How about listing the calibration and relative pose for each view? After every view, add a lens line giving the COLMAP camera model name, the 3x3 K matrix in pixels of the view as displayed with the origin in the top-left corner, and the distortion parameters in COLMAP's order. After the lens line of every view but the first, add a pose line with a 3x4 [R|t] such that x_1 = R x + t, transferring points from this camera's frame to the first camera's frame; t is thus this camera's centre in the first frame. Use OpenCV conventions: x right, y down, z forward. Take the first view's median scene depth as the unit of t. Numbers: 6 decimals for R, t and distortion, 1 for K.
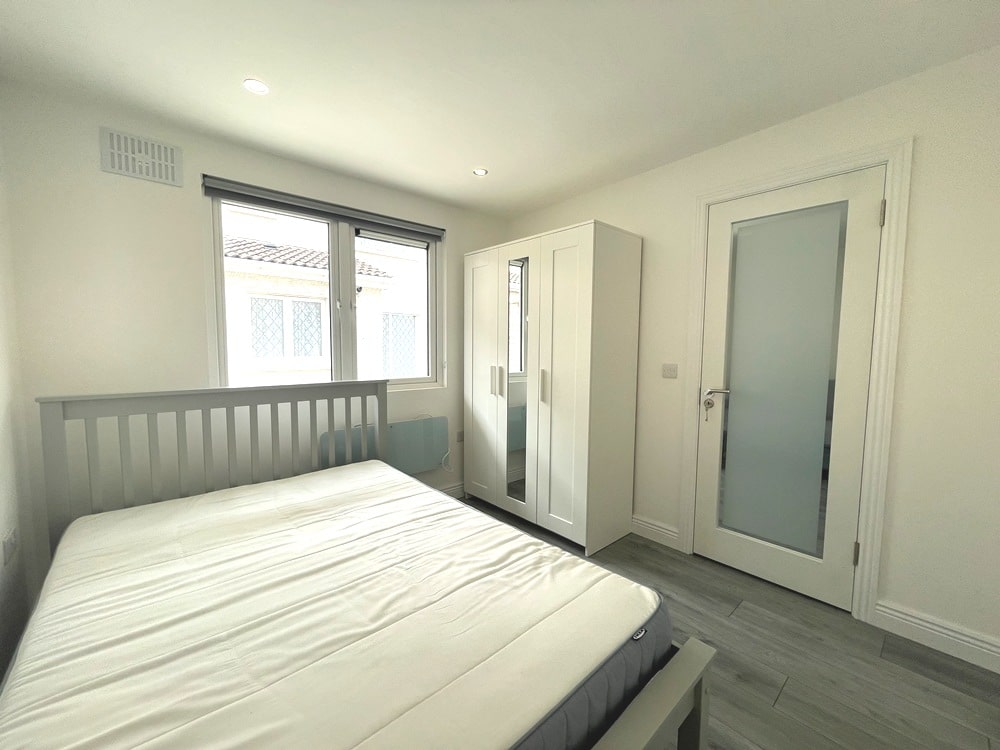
lens RADIAL K [[404.0, 0, 498.5], [0, 404.0, 375.5], [0, 0, 1]] dist [-0.001754, -0.000032]
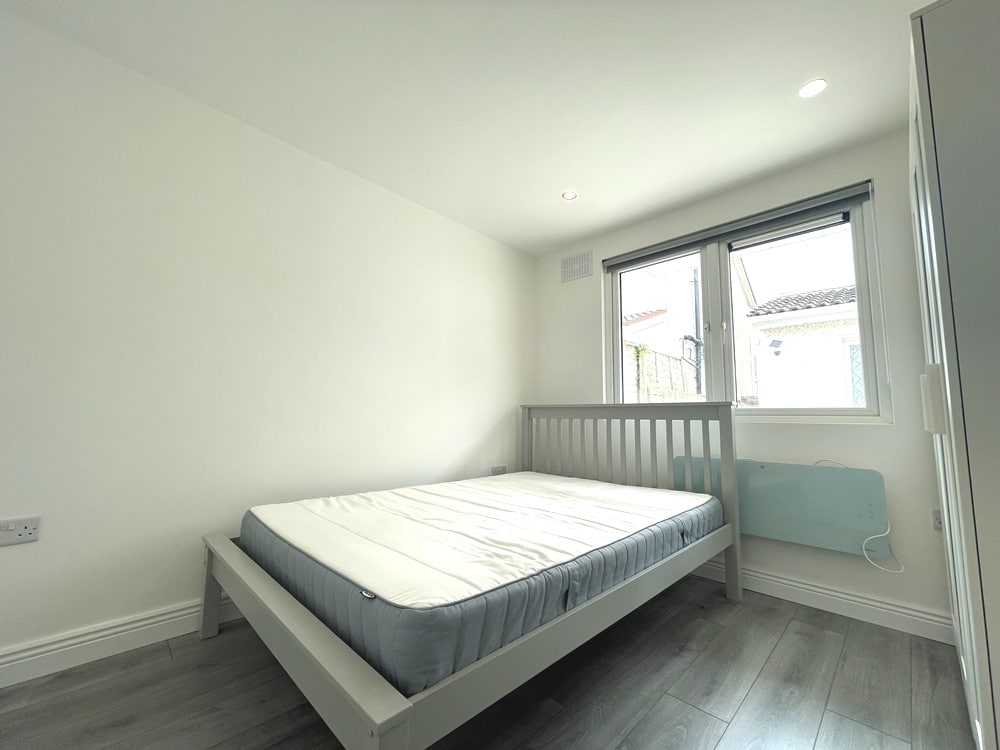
lens RADIAL K [[404.0, 0, 498.5], [0, 404.0, 375.5], [0, 0, 1]] dist [-0.001754, -0.000032]
pose [[0.056226, -0.101994, -0.993195, 0.638243], [-0.076058, 0.991440, -0.106119, 0.096947], [0.995517, 0.081507, 0.047987, 0.564756]]
